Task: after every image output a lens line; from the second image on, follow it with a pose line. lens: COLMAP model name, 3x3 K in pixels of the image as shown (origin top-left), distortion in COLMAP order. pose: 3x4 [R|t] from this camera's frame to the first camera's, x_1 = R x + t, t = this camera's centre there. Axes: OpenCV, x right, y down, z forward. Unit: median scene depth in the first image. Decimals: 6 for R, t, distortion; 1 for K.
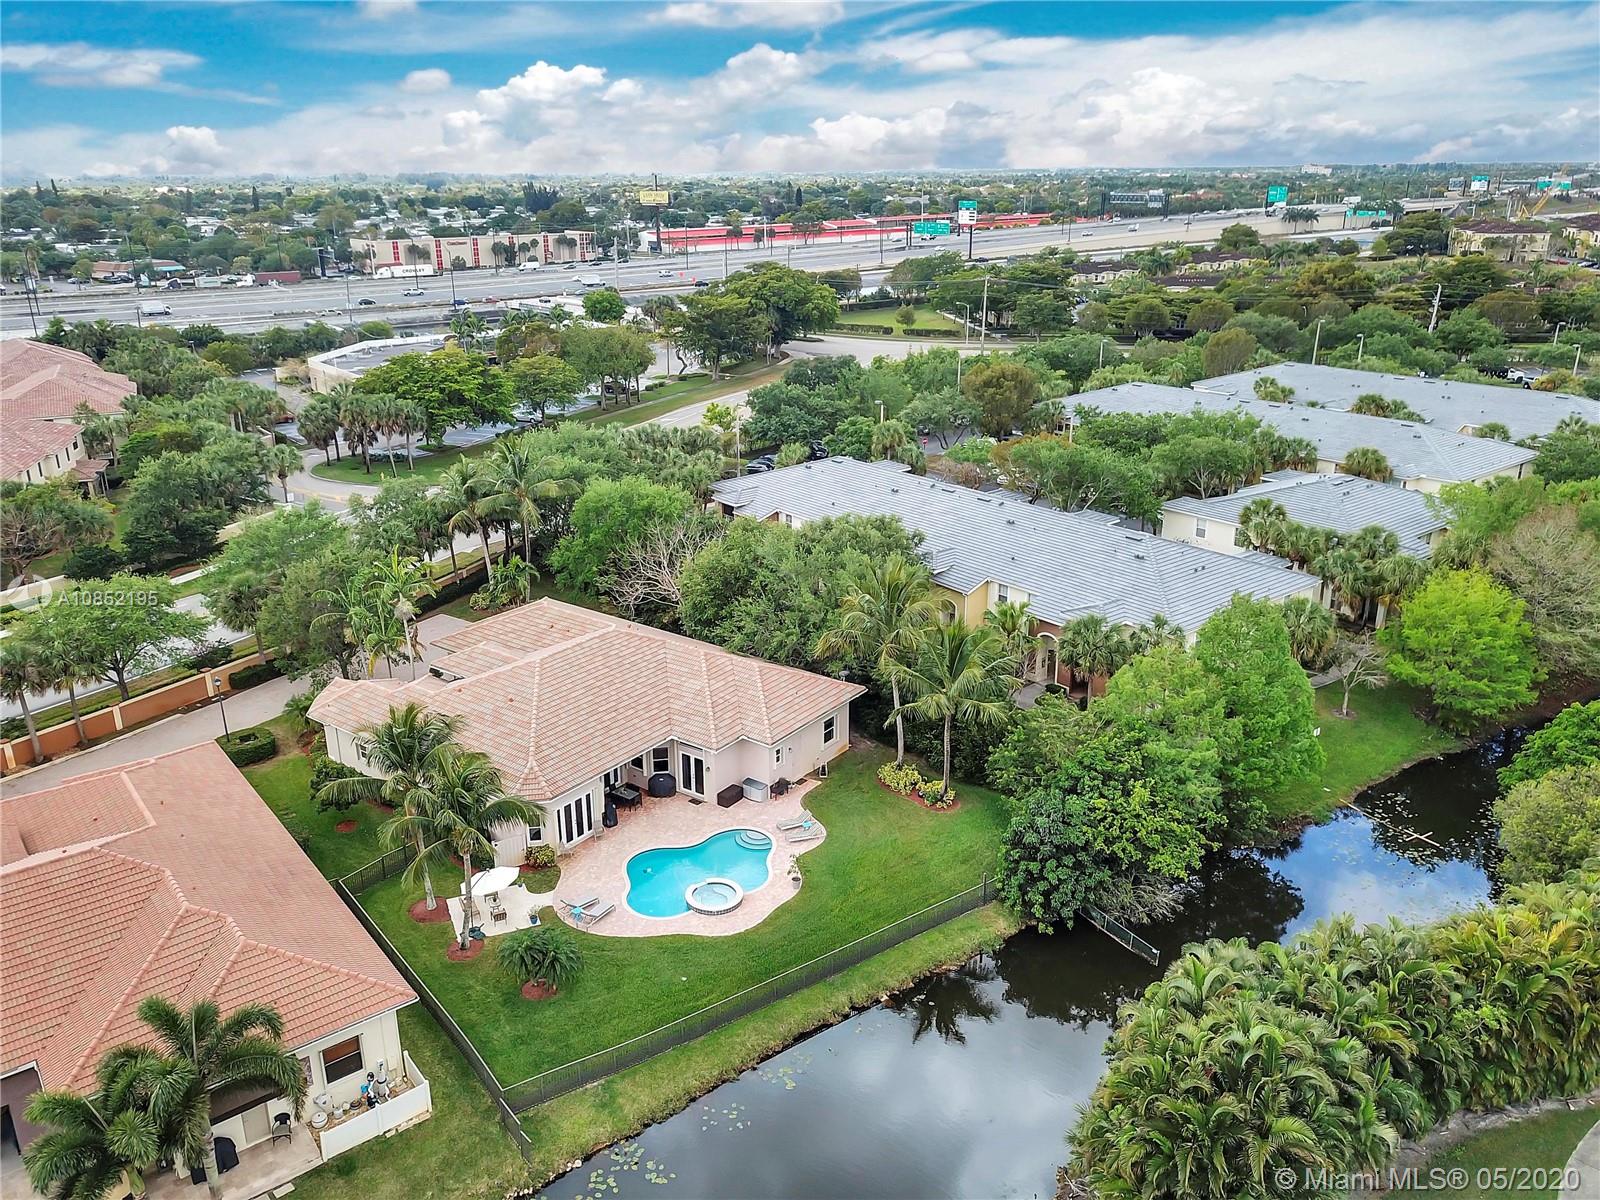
lens RADIAL K [[1219.5, 0, 800.0], [0, 1219.5, 600.0], [0, 0, 1]] dist [0.021039, -0.008012]
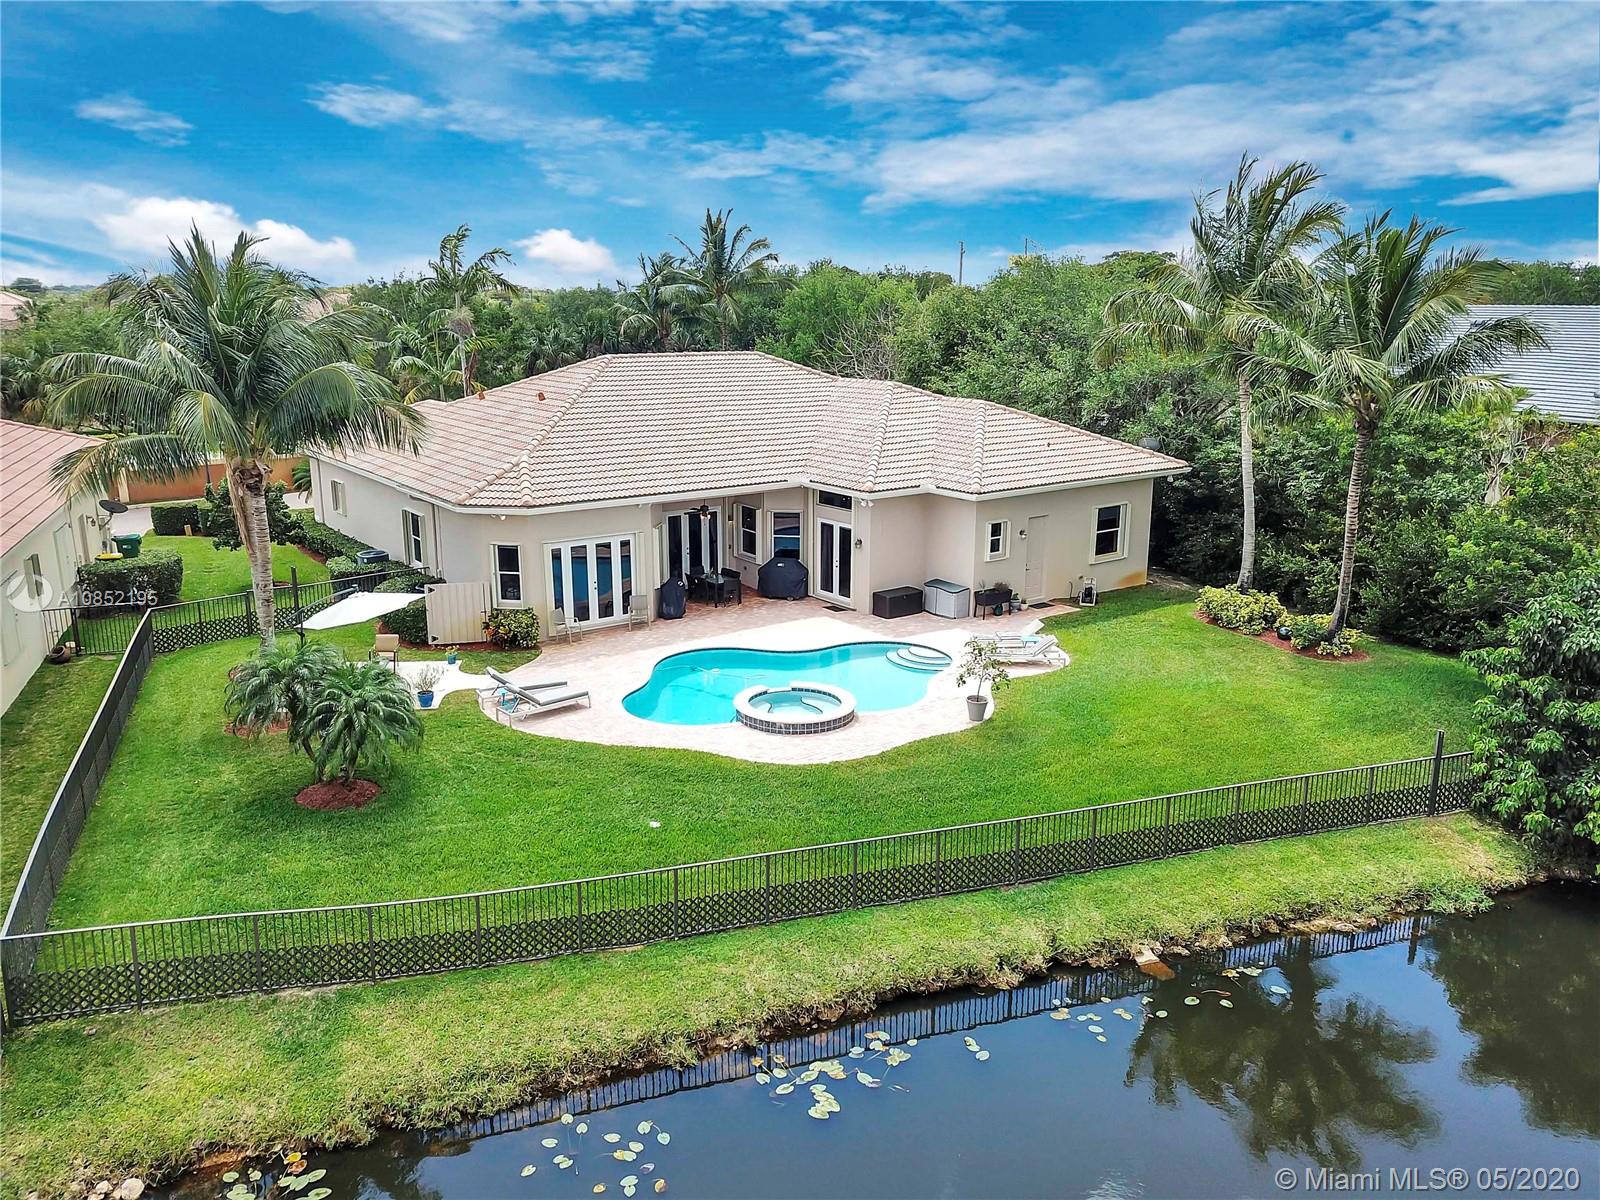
lens RADIAL K [[1219.5, 0, 800.0], [0, 1219.5, 600.0], [0, 0, 1]] dist [0.021039, -0.008012]
pose [[0.955021, 0.073466, -0.287294, 0.056689], [-0.102874, 0.990738, -0.088625, 0.219386], [0.278122, 0.114194, 0.953734, 0.499977]]
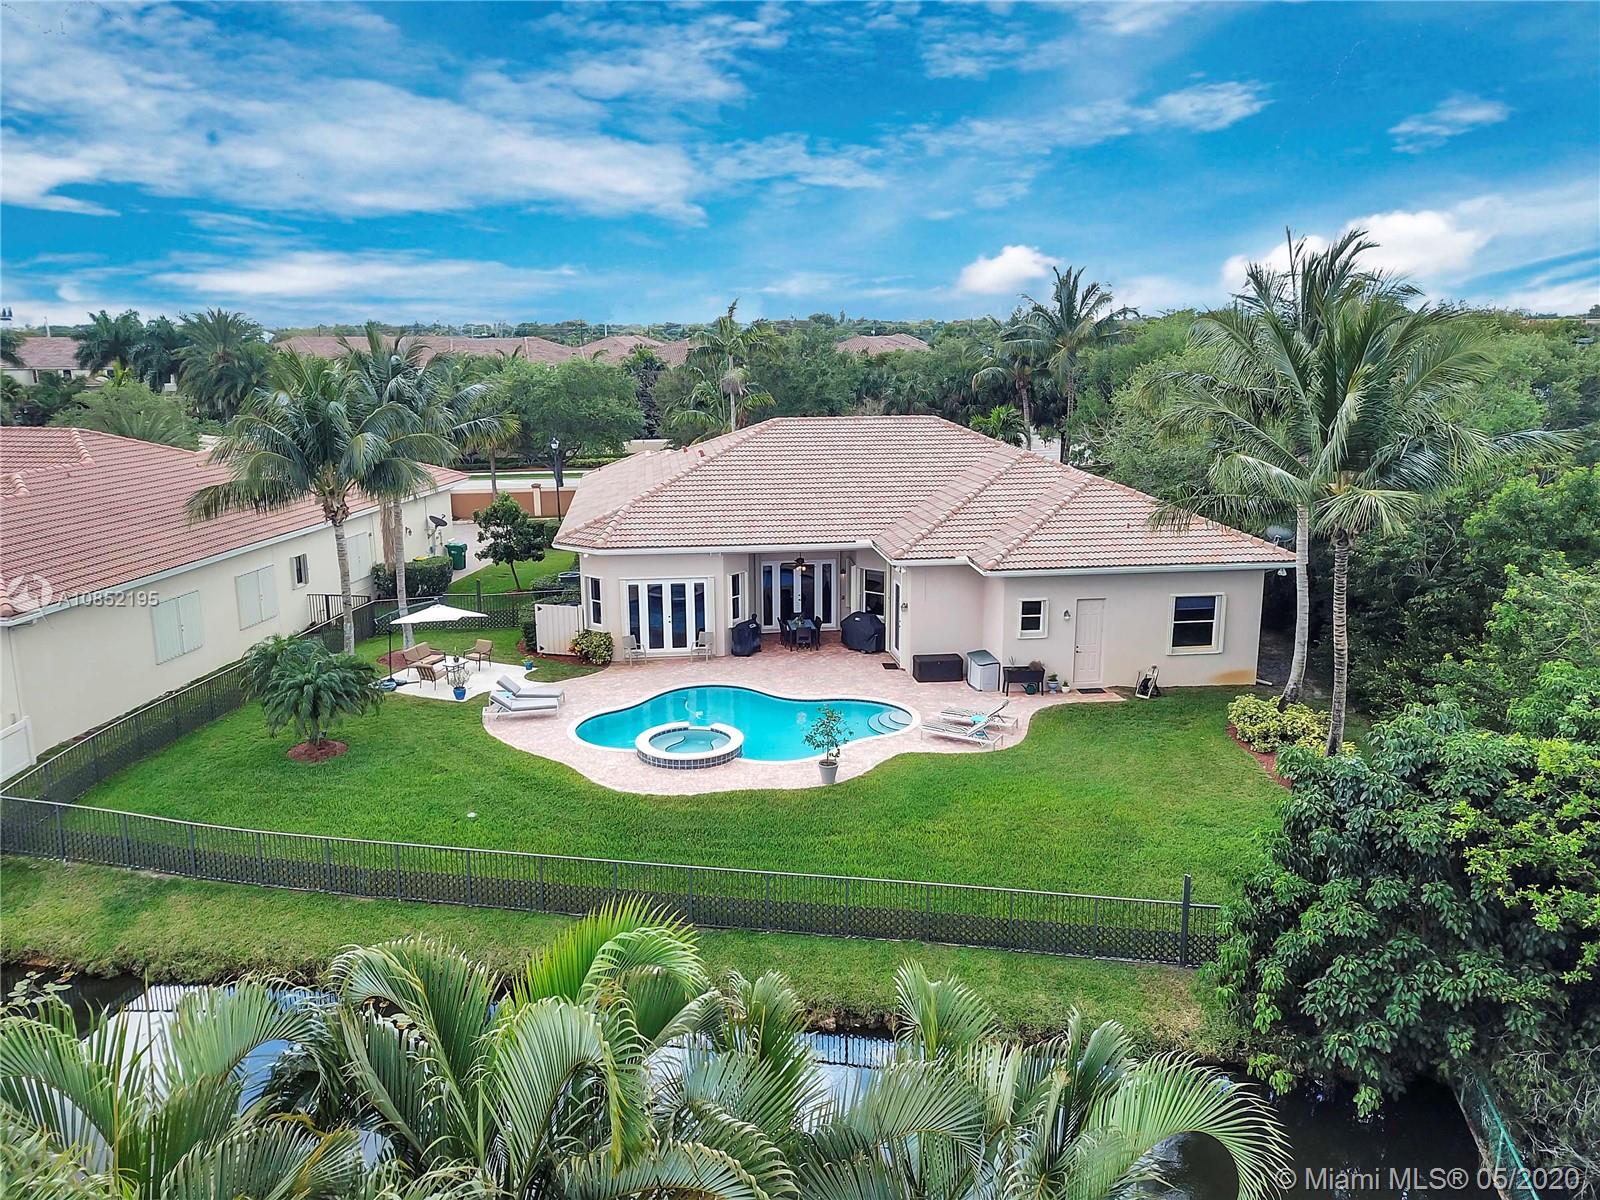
lens RADIAL K [[1219.5, 0, 800.0], [0, 1219.5, 600.0], [0, 0, 1]] dist [0.021039, -0.008012]
pose [[0.691424, 0.157339, -0.705108, 0.292211], [-0.243395, 0.969671, -0.022297, 0.164526], [0.680215, 0.187036, 0.708749, 0.586205]]
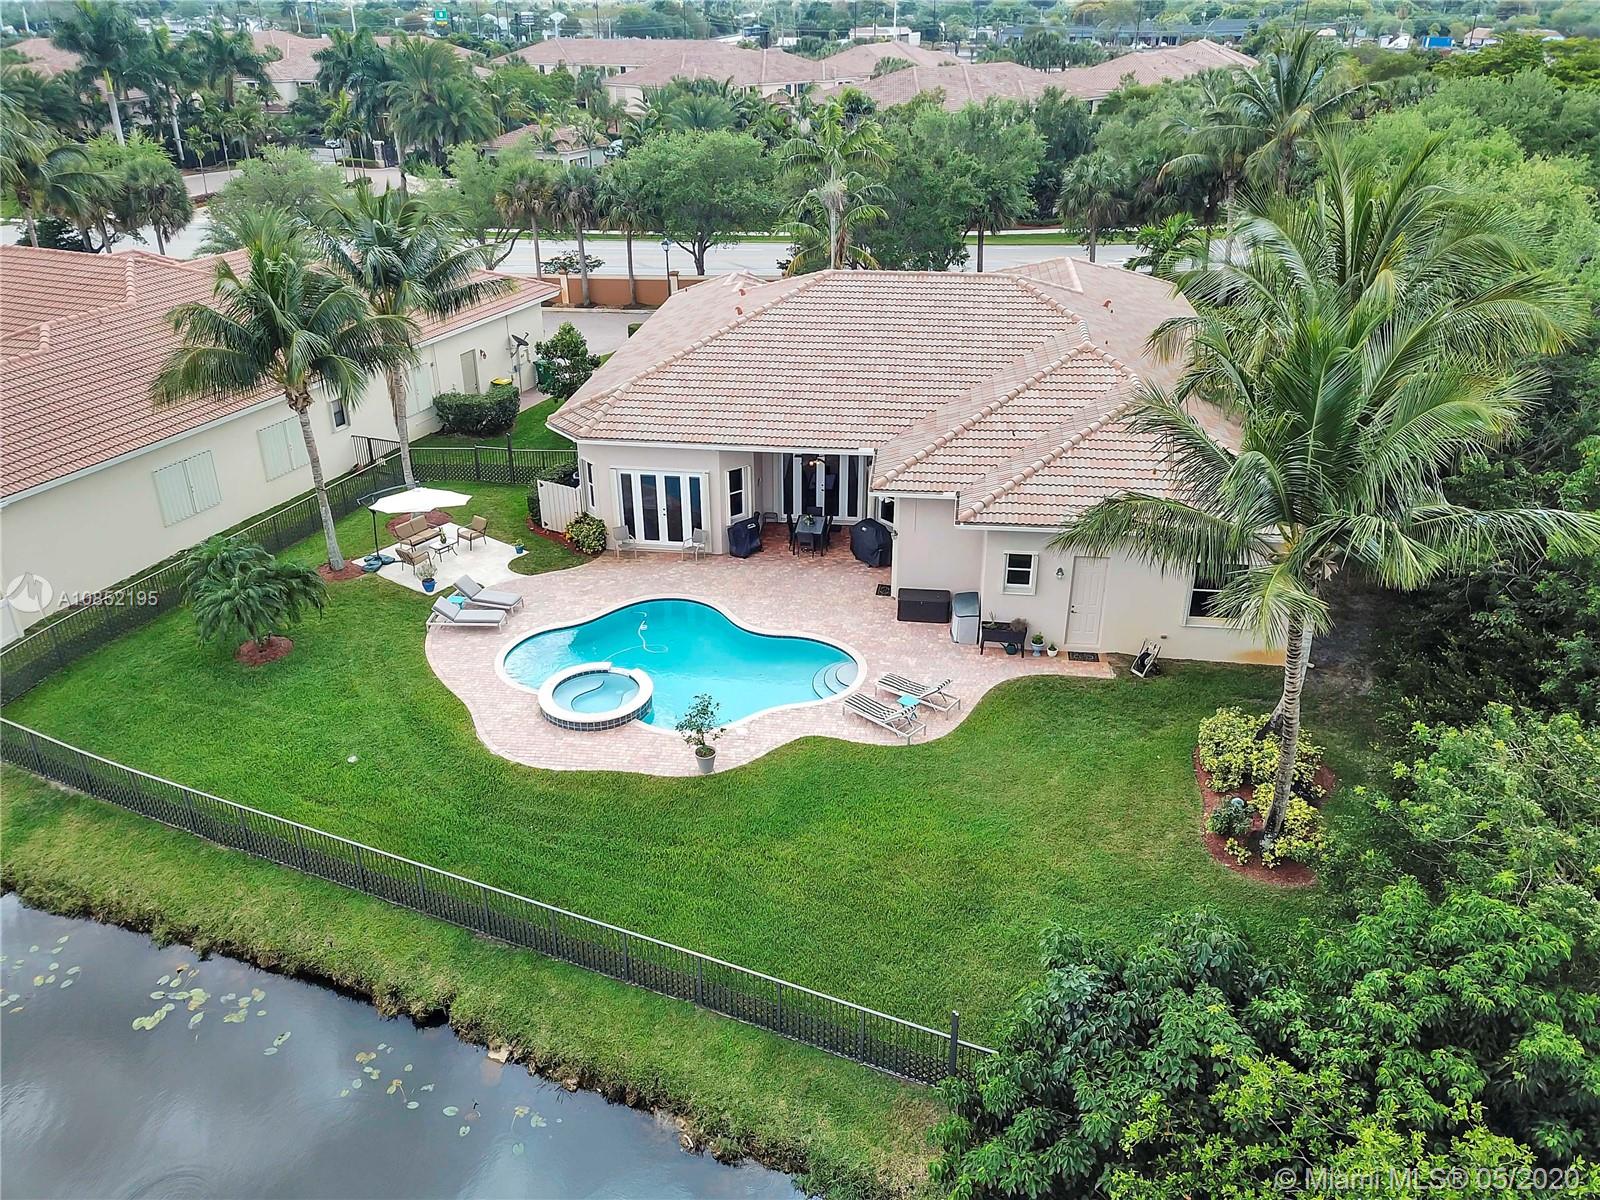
lens RADIAL K [[1219.5, 0, 800.0], [0, 1219.5, 600.0], [0, 0, 1]] dist [0.021039, -0.008012]
pose [[0.495909, 0.385810, -0.777962, 0.314390], [-0.296673, 0.917251, 0.265774, 0.043379], [0.816125, 0.099001, 0.569332, 0.703262]]
